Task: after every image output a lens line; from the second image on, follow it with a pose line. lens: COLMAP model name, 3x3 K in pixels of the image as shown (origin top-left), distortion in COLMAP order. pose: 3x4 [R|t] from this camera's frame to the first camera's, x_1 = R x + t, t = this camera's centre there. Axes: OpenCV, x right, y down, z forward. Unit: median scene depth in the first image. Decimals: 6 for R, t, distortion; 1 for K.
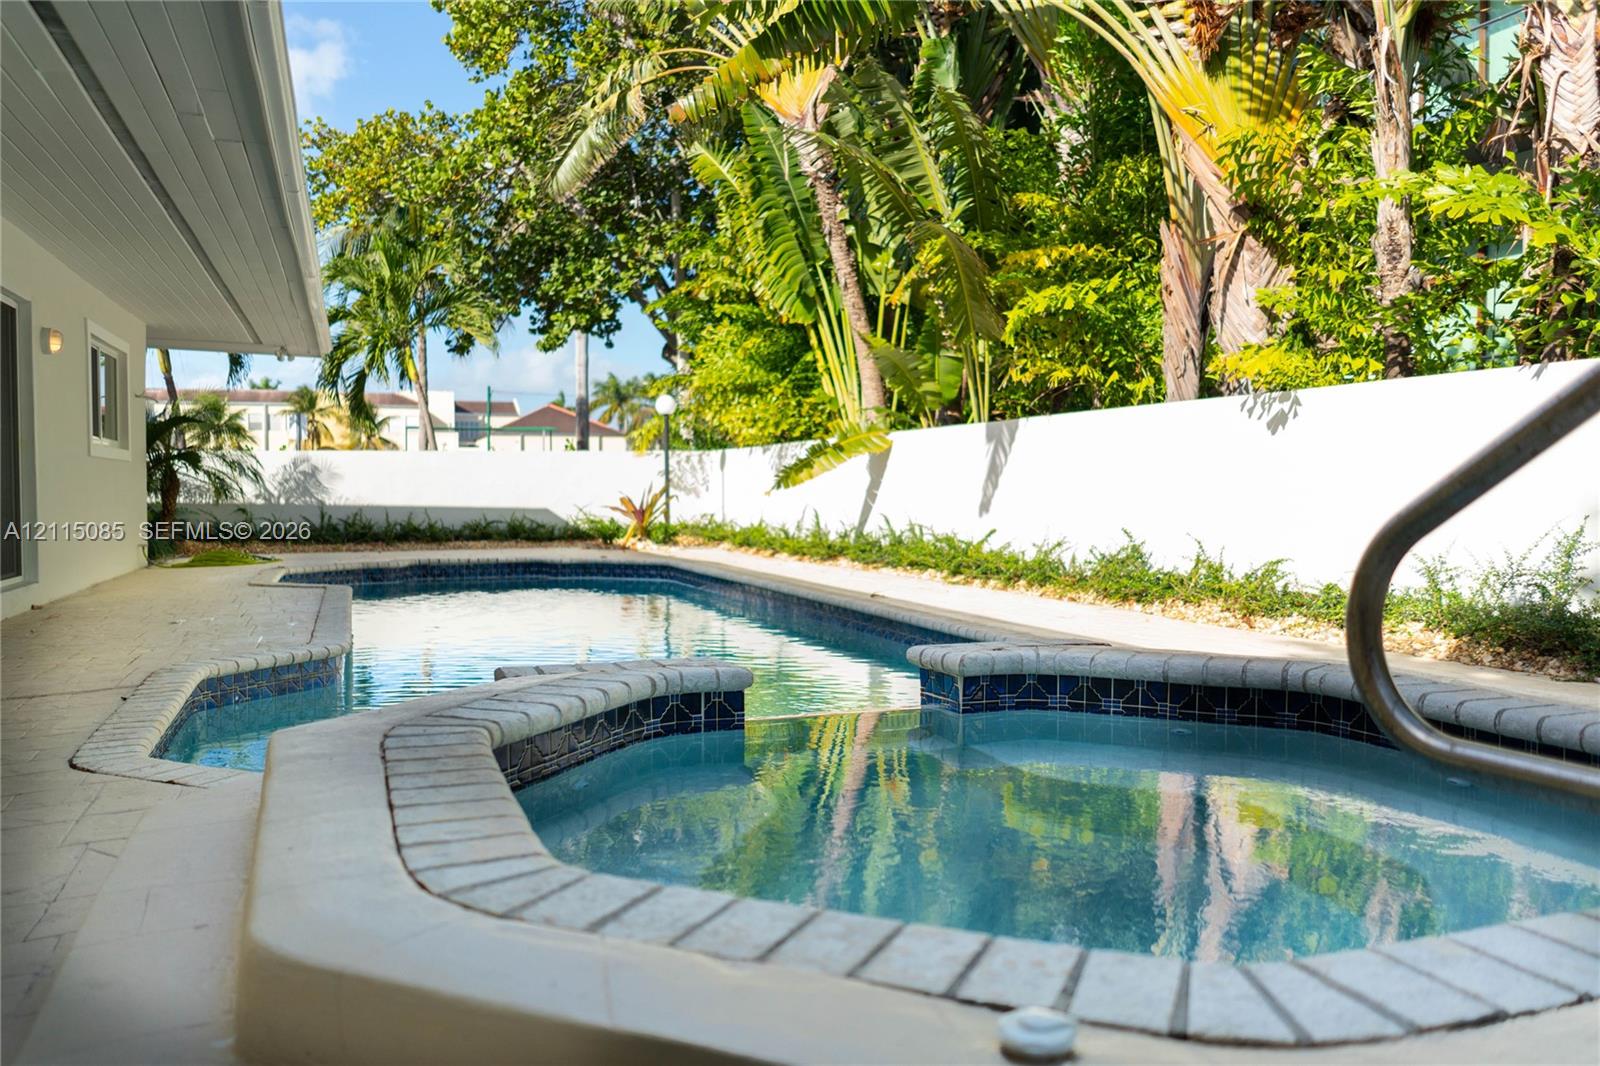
lens RADIAL K [[1237.7, 0, 800.0], [0, 1237.7, 533.0], [0, 0, 1]] dist [-0.011430, -0.007034]
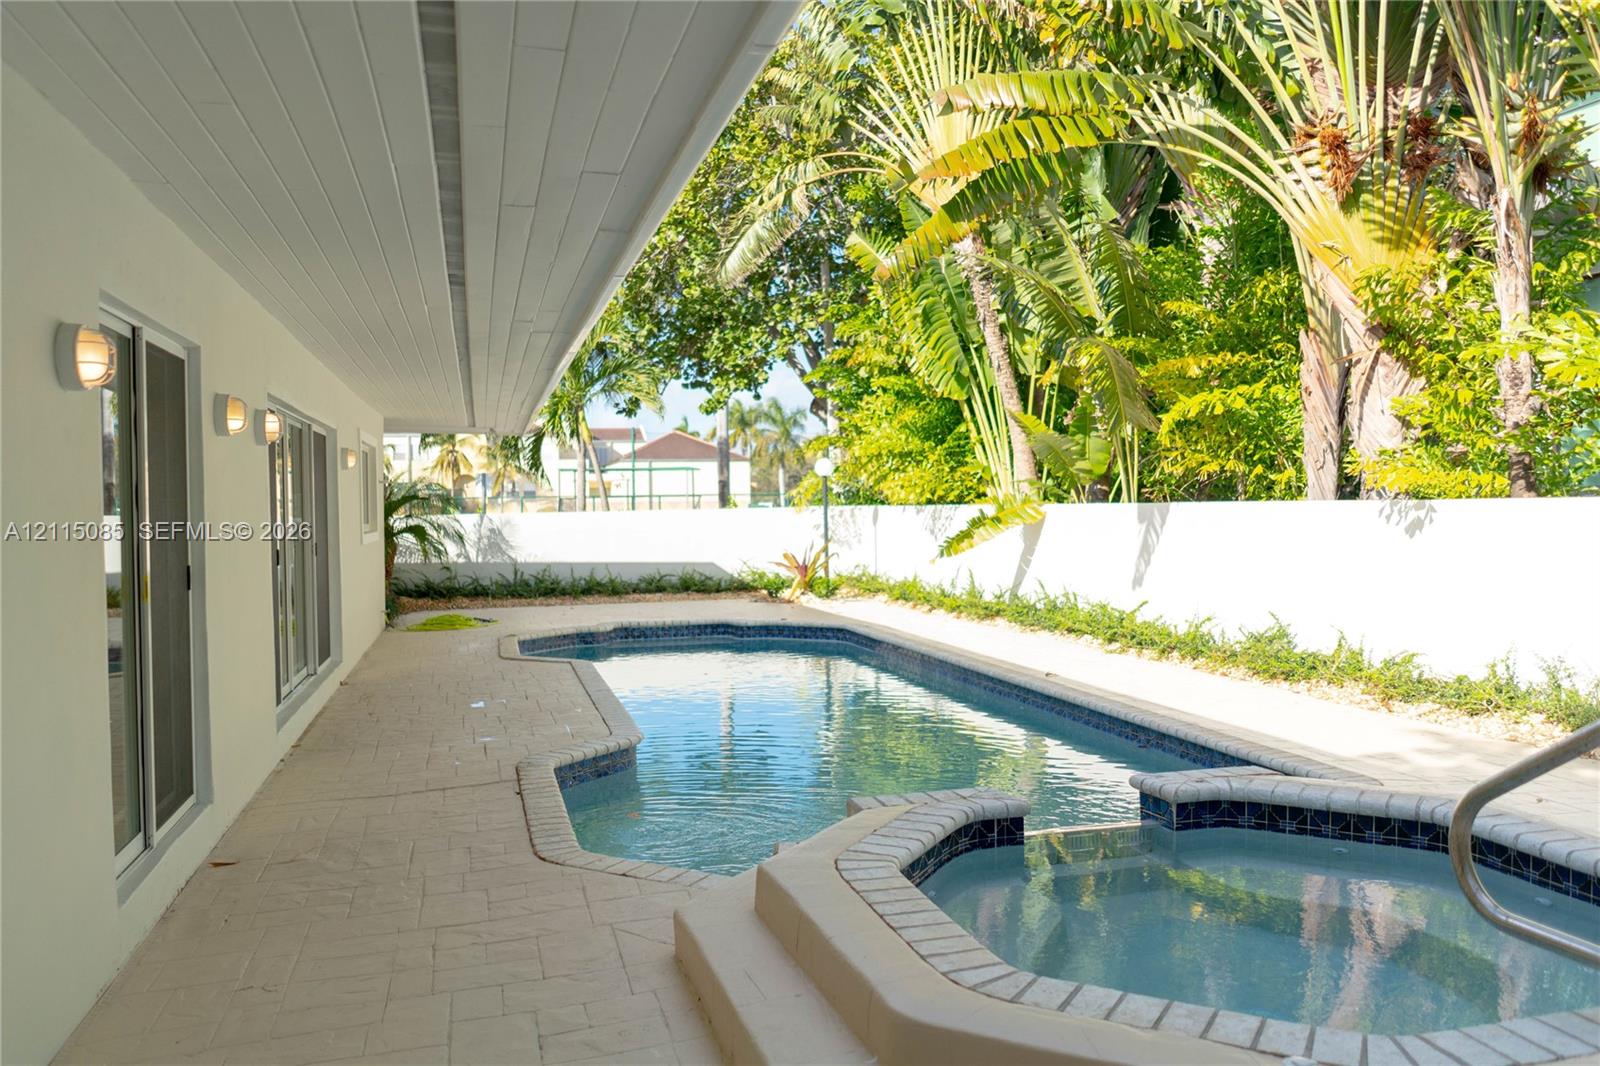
lens RADIAL K [[1237.7, 0, 800.0], [0, 1237.7, 533.0], [0, 0, 1]] dist [-0.011430, -0.007034]
pose [[0.995579, -0.009832, -0.093415, -0.048259], [0.008656, 0.999878, -0.012984, -0.053559], [0.093532, 0.012118, 0.995543, -0.130225]]
